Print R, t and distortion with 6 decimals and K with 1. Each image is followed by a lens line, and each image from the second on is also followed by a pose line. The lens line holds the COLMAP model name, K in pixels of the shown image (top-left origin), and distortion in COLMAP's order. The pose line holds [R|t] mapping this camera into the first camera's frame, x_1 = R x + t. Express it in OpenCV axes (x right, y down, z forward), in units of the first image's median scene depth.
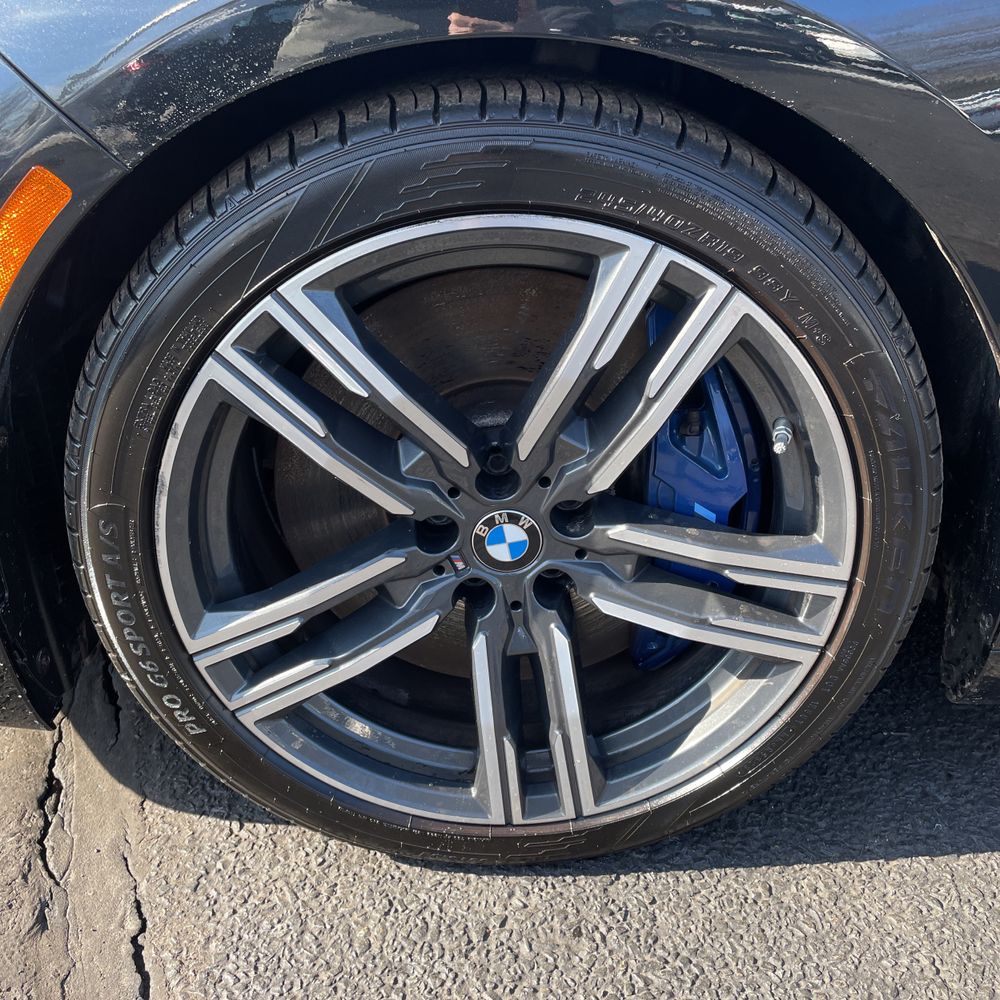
lens RADIAL K [[999.4, 0, 515.1], [0, 999.4, 480.6], [0, 0, 1]] dist [0.085760, -0.109324]
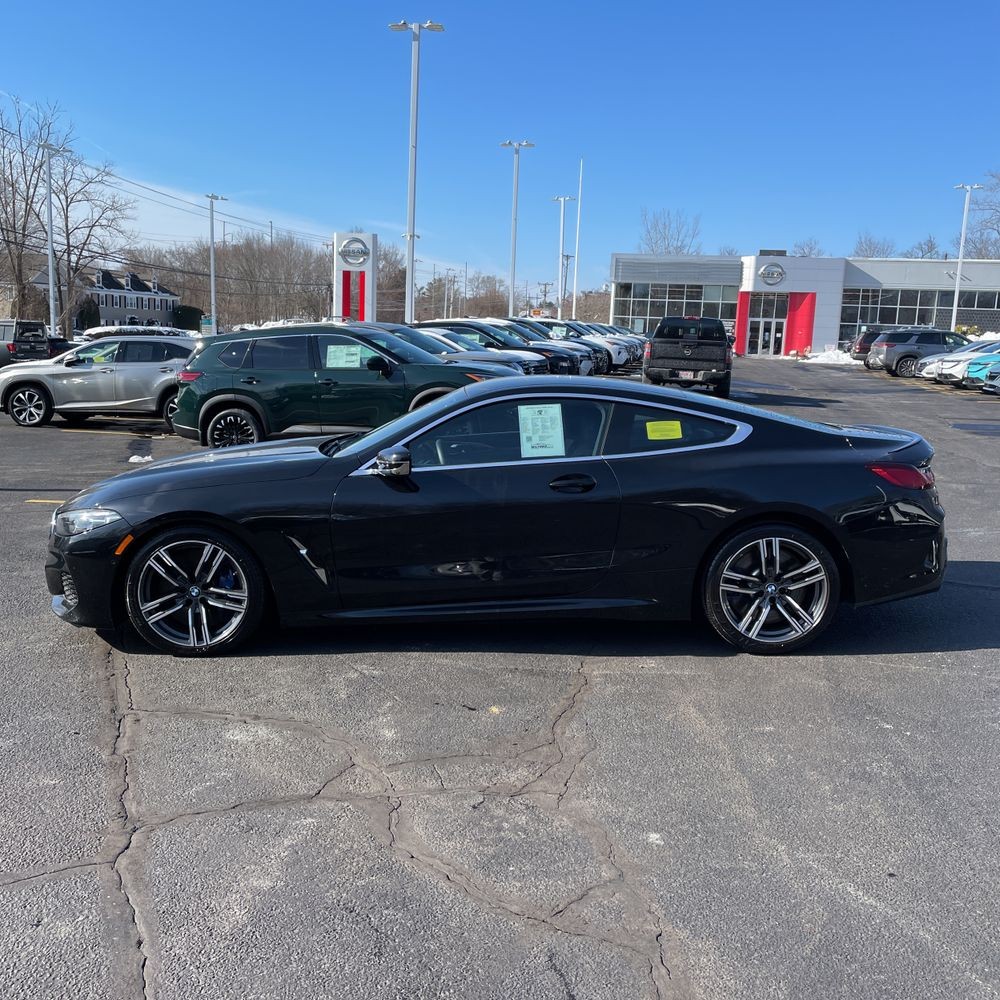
lens RADIAL K [[1000.0, 0, 500.0], [0, 1000.0, 500.0], [0, 0, 1]] dist [0.079024, -0.102002]
pose [[1.000000, -0.000467, -0.000733, 1.880492], [0.000207, 0.946813, -0.321784, 1.524132], [0.000844, 0.321784, 0.946813, -5.063420]]
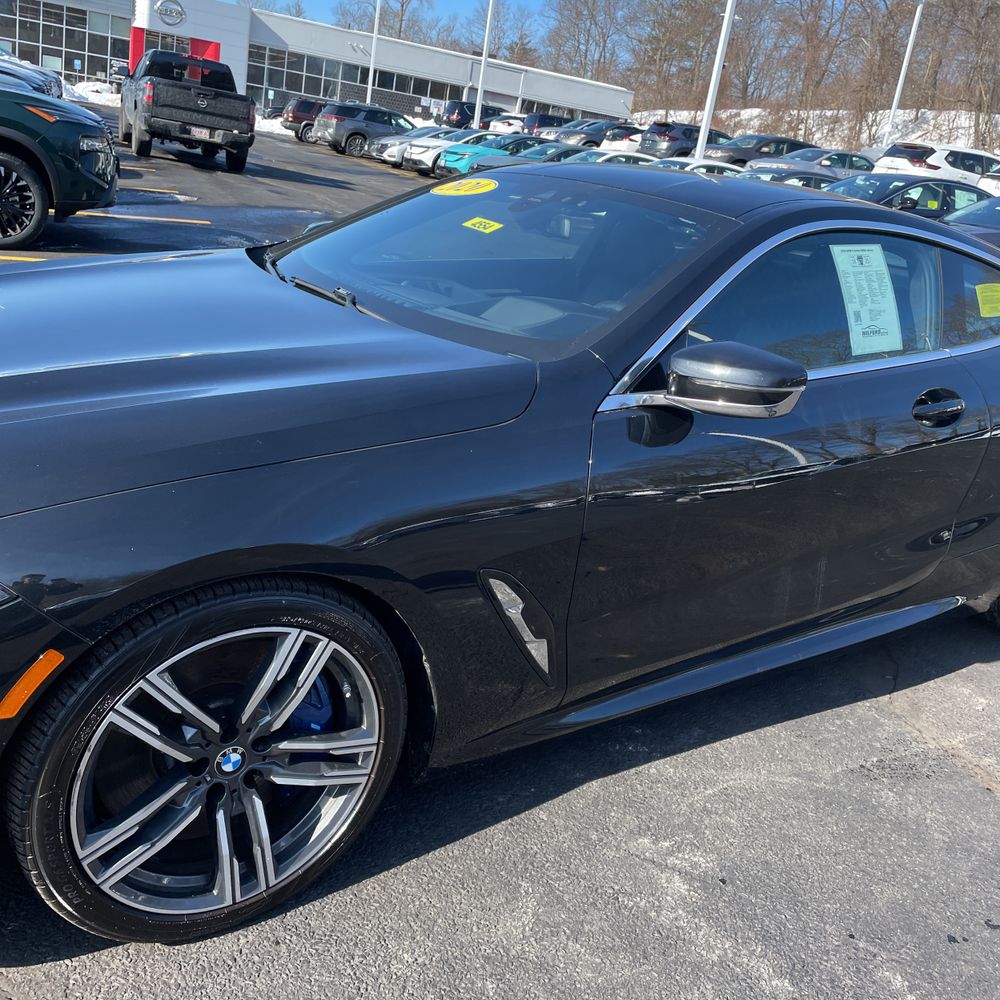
lens RADIAL K [[1000.0, 0, 500.0], [0, 1000.0, 500.0], [0, 0, 1]] dist [0.079024, -0.102002]
pose [[0.822159, -0.094062, 0.561432, -0.694122], [0.151966, 0.986728, -0.057223, -0.279971], [-0.548598, 0.132365, 0.825542, -1.165363]]
